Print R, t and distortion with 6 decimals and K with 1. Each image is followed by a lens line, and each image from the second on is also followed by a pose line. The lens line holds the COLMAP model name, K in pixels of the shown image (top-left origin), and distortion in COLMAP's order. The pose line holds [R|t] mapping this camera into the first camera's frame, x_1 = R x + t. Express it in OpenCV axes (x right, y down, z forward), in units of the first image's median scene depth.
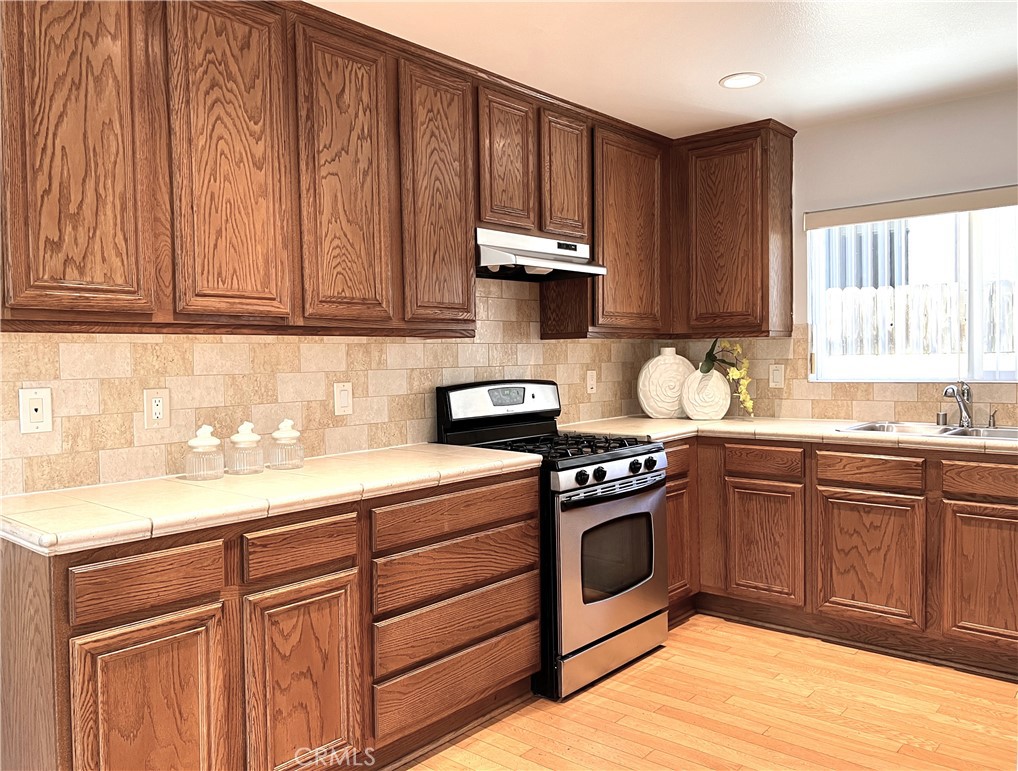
lens RADIAL K [[793.9, 0, 509.0], [0, 793.9, 385.5], [0, 0, 1]] dist [0.042551, -0.005129]
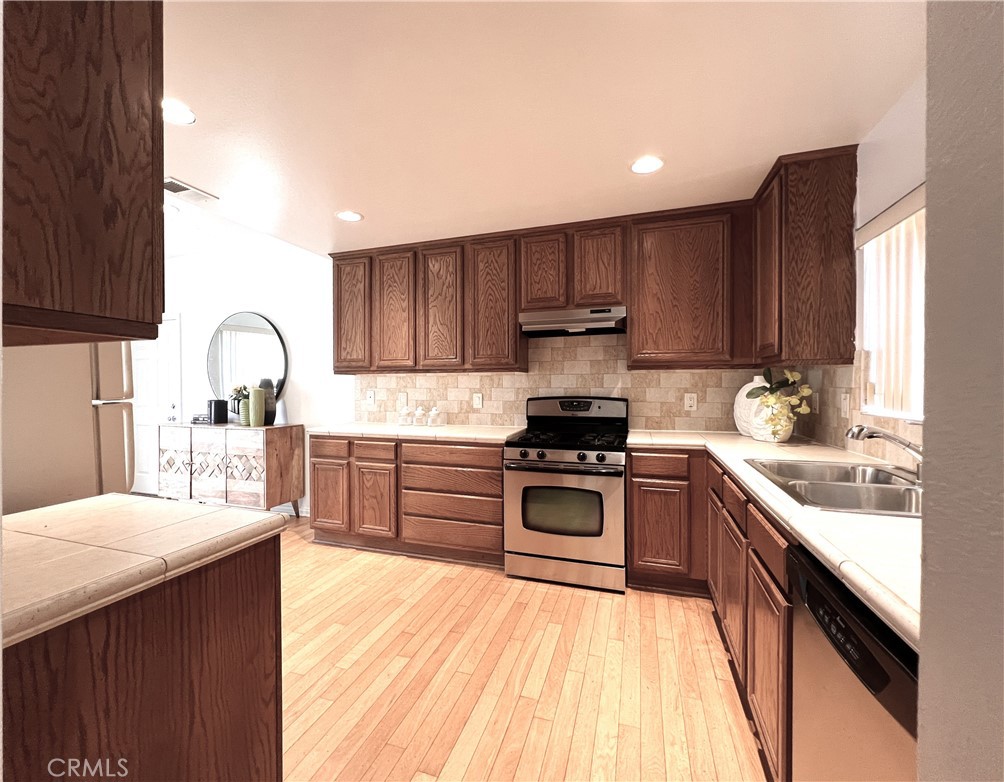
lens RADIAL K [[441.4, 0, 502.0], [0, 441.4, 391.0], [0, 0, 1]] dist [-0.001089, -0.000082]
pose [[0.371206, 0.028404, -0.928116, 0.885194], [-0.036981, 0.999191, 0.015789, -0.029895], [0.927814, 0.028462, 0.371956, 0.564563]]
